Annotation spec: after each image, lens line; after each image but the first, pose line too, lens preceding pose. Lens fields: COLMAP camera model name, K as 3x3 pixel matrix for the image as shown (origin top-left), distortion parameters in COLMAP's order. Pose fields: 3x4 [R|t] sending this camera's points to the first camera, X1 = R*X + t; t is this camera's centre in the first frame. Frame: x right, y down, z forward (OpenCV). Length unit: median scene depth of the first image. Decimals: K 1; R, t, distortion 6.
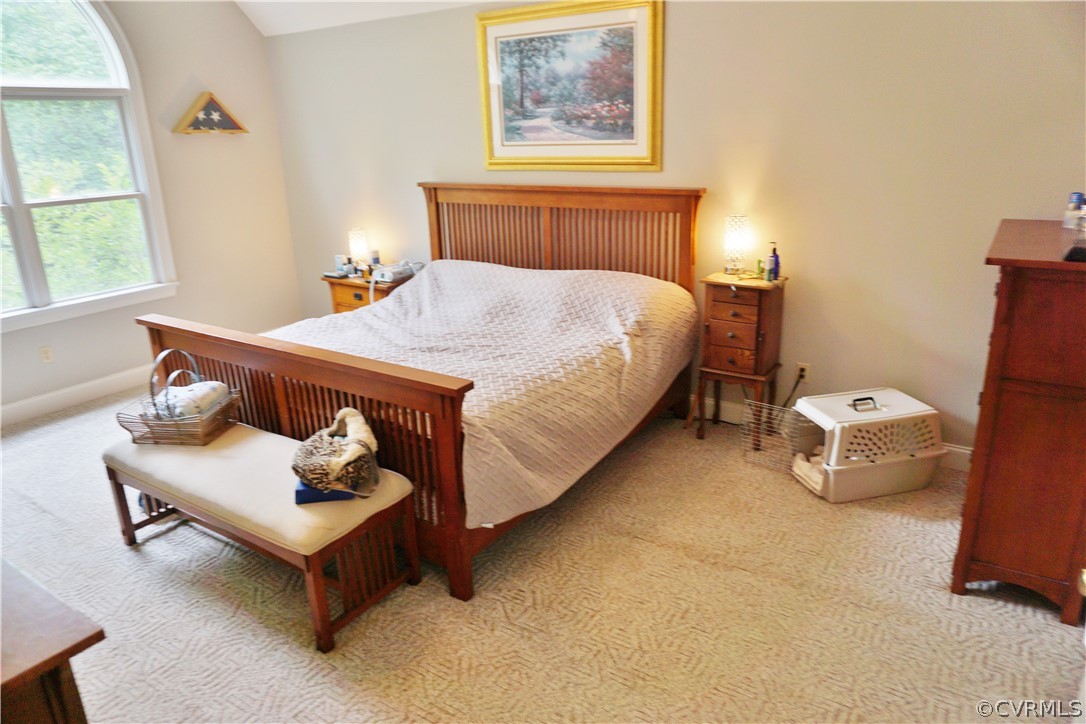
lens RADIAL K [[721.1, 0, 543.0], [0, 721.1, 362.0], [0, 0, 1]] dist [-0.051303, 0.034753]
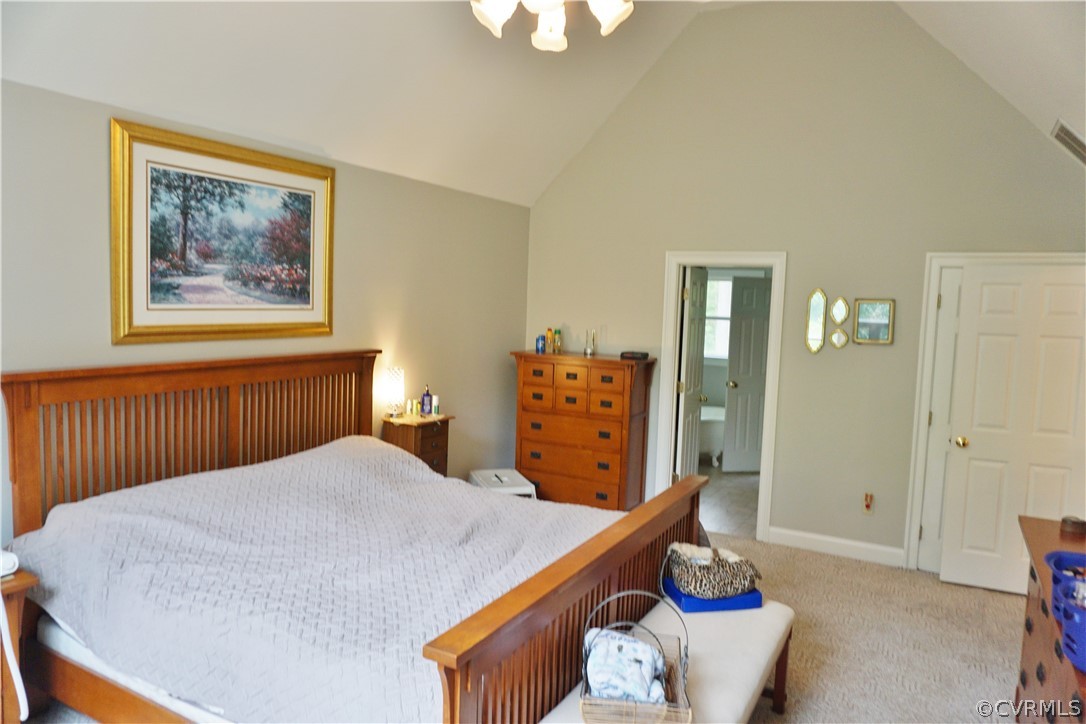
lens RADIAL K [[721.1, 0, 543.0], [0, 721.1, 362.0], [0, 0, 1]] dist [-0.051303, 0.034753]
pose [[-0.082465, -0.059729, 0.994802, -0.836129], [0.286647, 0.954599, 0.081077, -0.216979], [-0.954481, 0.291843, -0.061600, 0.753801]]
